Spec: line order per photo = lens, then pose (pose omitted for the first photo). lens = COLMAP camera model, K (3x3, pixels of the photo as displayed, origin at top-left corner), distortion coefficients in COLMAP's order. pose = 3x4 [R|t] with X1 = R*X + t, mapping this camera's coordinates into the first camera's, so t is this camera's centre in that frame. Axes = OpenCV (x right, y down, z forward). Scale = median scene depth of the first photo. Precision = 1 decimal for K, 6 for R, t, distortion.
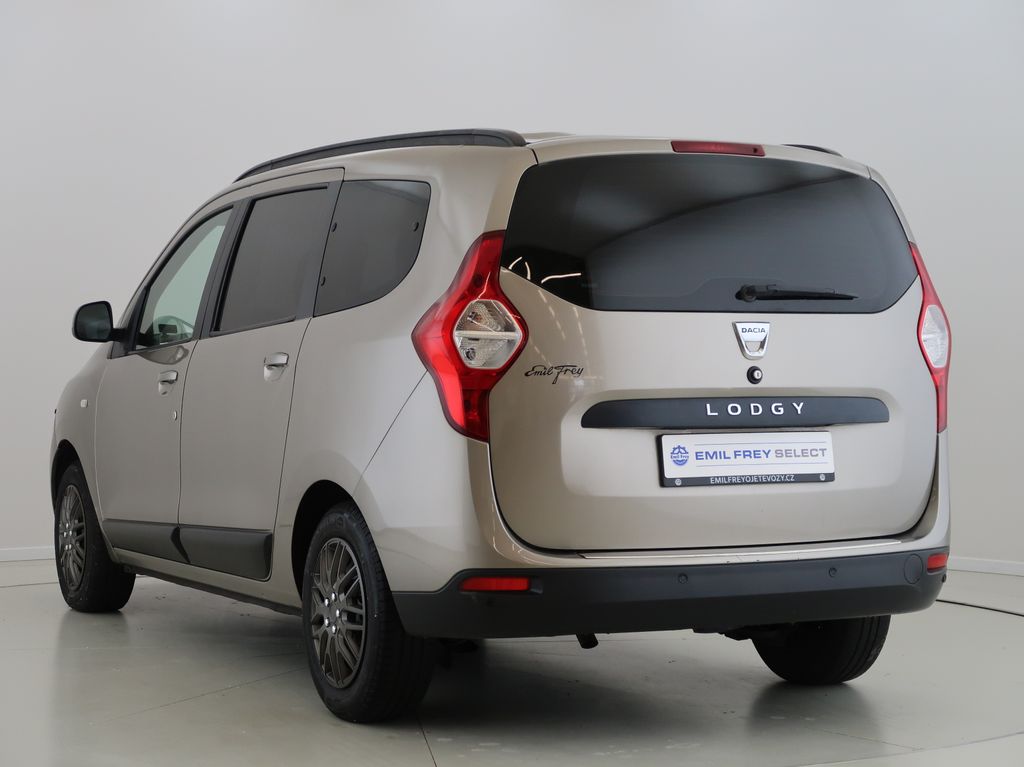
lens RADIAL K [[2137.7, 0, 512.5], [0, 2137.7, 381.8], [0, 0, 1]] dist [0.004134, 0.000000]
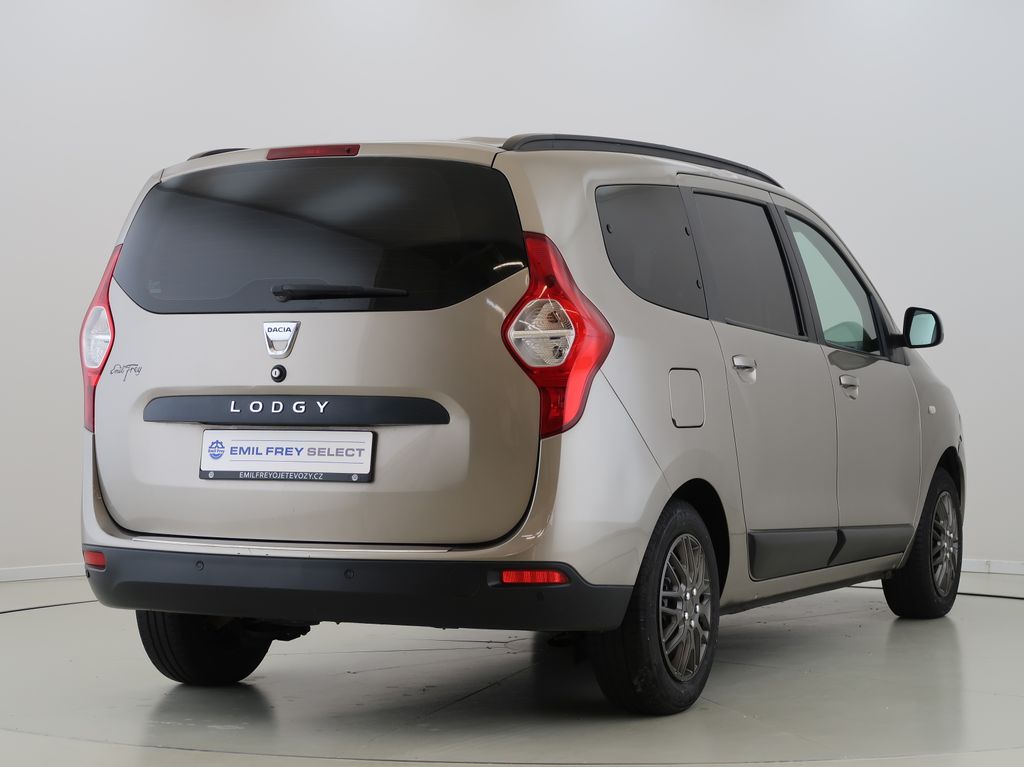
lens RADIAL K [[2039.5, 0, 512.3], [0, 2039.5, 374.0], [0, 0, 1]] dist [0.053280, 0.000000]
pose [[0.634941, 0.003567, -0.772552, 0.933093], [-0.005115, 0.999987, 0.000414, -0.003975], [0.772544, 0.003689, 0.634951, 0.465142]]
